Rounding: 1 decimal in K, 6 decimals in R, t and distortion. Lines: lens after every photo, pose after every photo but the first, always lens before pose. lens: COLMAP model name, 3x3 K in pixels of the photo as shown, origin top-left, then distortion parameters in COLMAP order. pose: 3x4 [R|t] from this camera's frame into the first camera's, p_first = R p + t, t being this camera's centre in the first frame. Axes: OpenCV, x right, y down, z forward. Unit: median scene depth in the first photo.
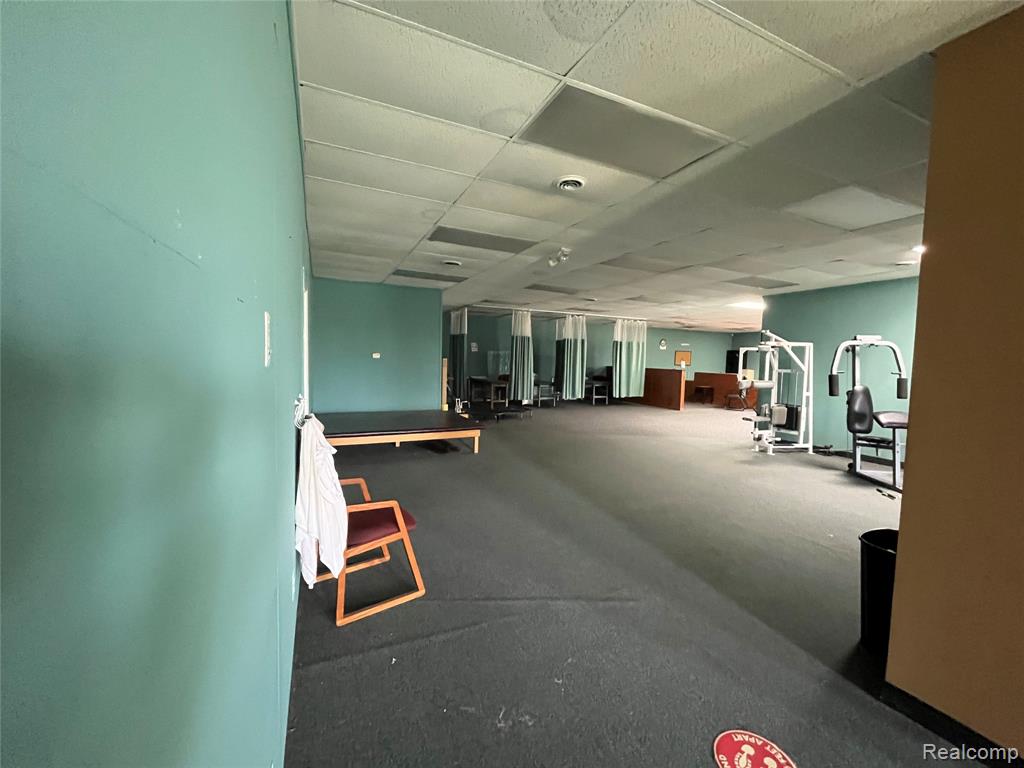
lens RADIAL K [[415.3, 0, 513.0], [0, 415.3, 381.7], [0, 0, 1]] dist [-0.000776, 0.000290]
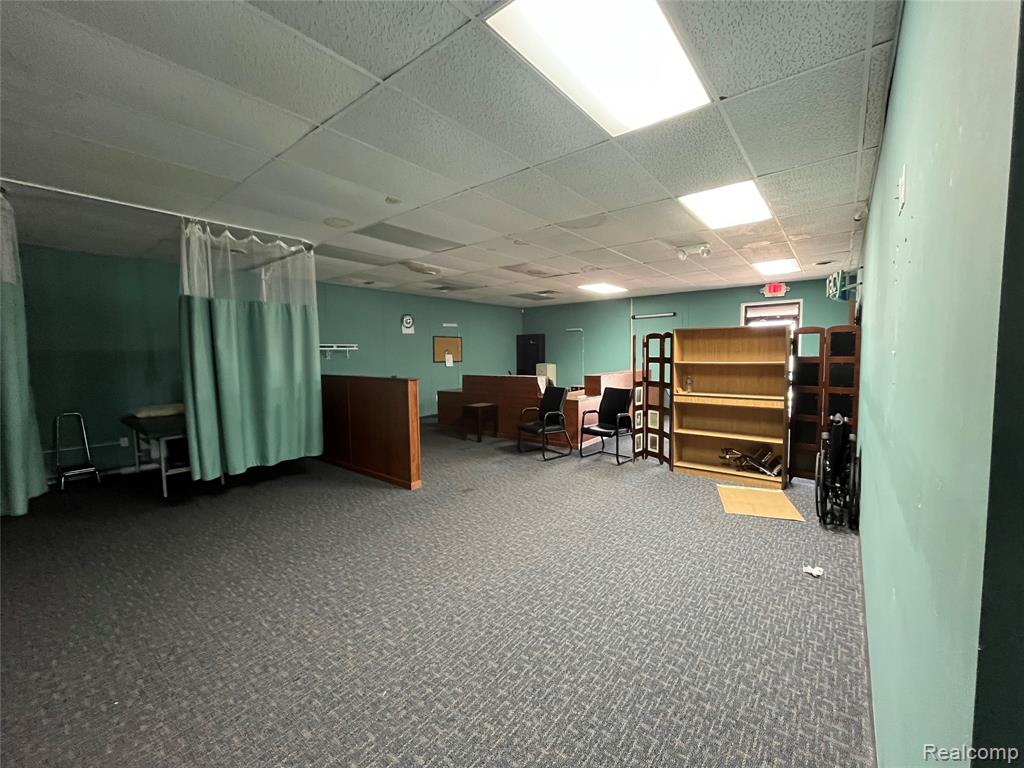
lens RADIAL K [[415.3, 0, 513.0], [0, 415.3, 381.7], [0, 0, 1]] dist [-0.000776, 0.000290]
pose [[0.894855, -0.063901, 0.441759, 0.313574], [0.059230, 0.997947, 0.024373, -0.027872], [-0.442409, 0.004355, 0.896803, 0.603801]]
